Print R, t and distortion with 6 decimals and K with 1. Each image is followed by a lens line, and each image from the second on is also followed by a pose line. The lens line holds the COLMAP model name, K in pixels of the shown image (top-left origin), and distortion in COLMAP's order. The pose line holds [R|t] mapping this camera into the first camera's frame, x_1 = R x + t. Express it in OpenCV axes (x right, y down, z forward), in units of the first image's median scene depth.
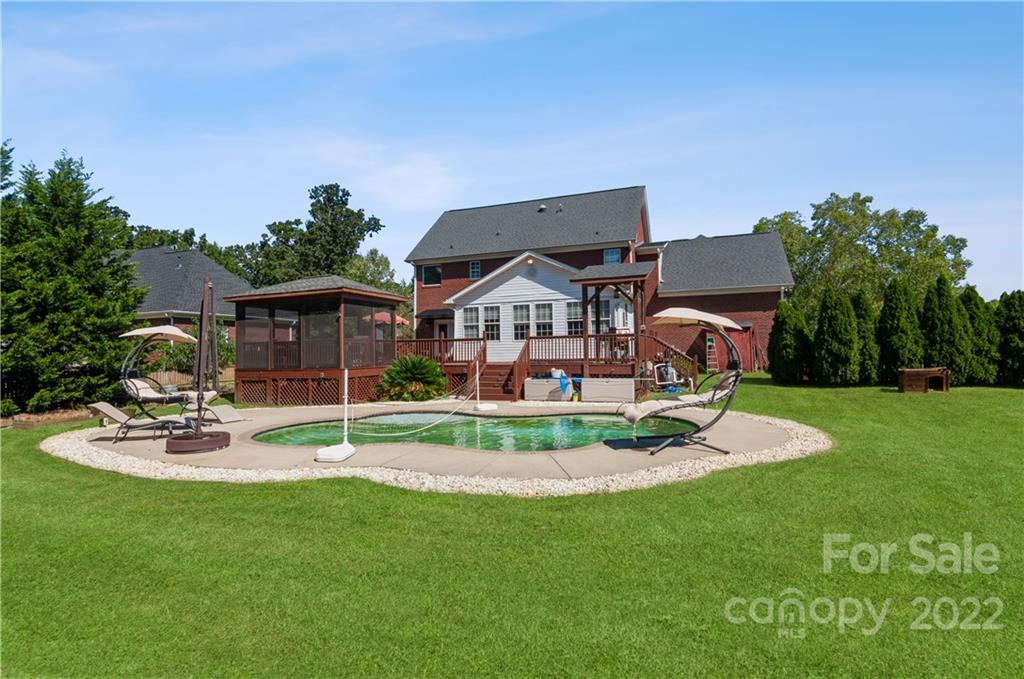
lens RADIAL K [[482.6, 0, 515.5], [0, 482.6, 333.5], [0, 0, 1]] dist [-0.013491, -0.001545]
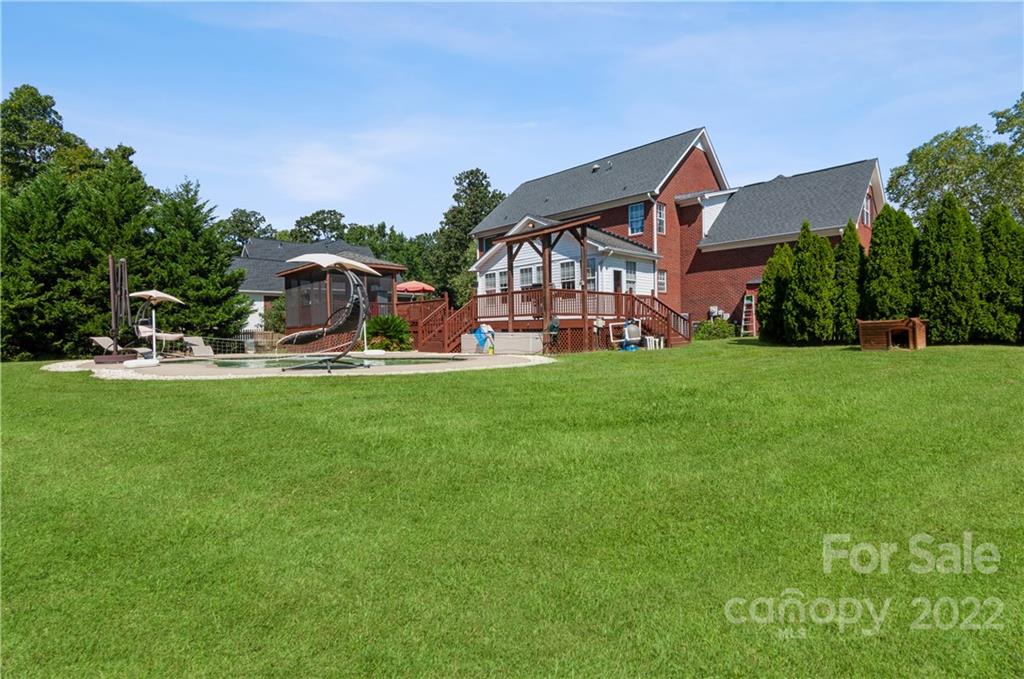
lens RADIAL K [[482.6, 0, 510.1], [0, 482.6, 344.6], [0, 0, 1]] dist [-0.013491, -0.001545]
pose [[0.912059, 0.010545, -0.409924, 0.418207], [0.019995, 0.997336, 0.070144, 0.031730], [0.409571, -0.072172, 0.909419, 0.029804]]
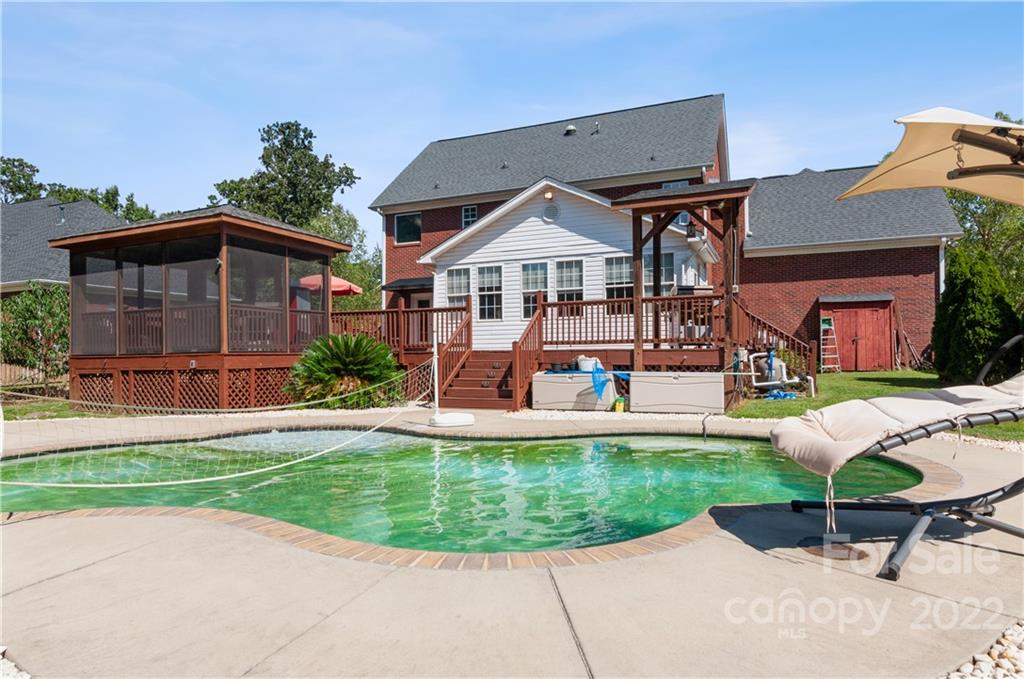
lens RADIAL K [[606.2, 0, 517.0], [0, 606.2, 345.9], [0, 0, 1]] dist [-0.013944, 0.001370]
pose [[0.999282, 0.004382, -0.037621, 0.019923], [-0.003377, 0.999637, 0.026738, 0.029973], [0.037725, -0.026592, 0.998934, 0.191177]]
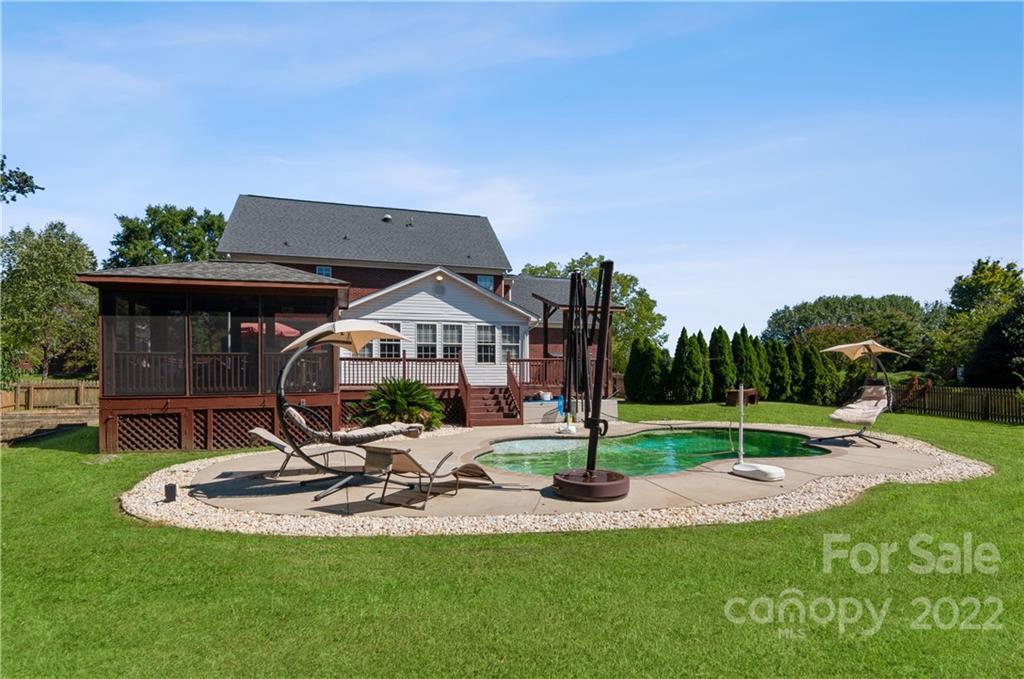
lens RADIAL K [[482.6, 0, 513.3], [0, 482.6, 381.1], [0, 0, 1]] dist [-0.013491, -0.001545]
pose [[0.795300, 0.005393, 0.606192, -0.422690], [-0.030824, 0.999027, 0.031553, 0.015084], [-0.605431, -0.043779, 0.794692, 0.170430]]
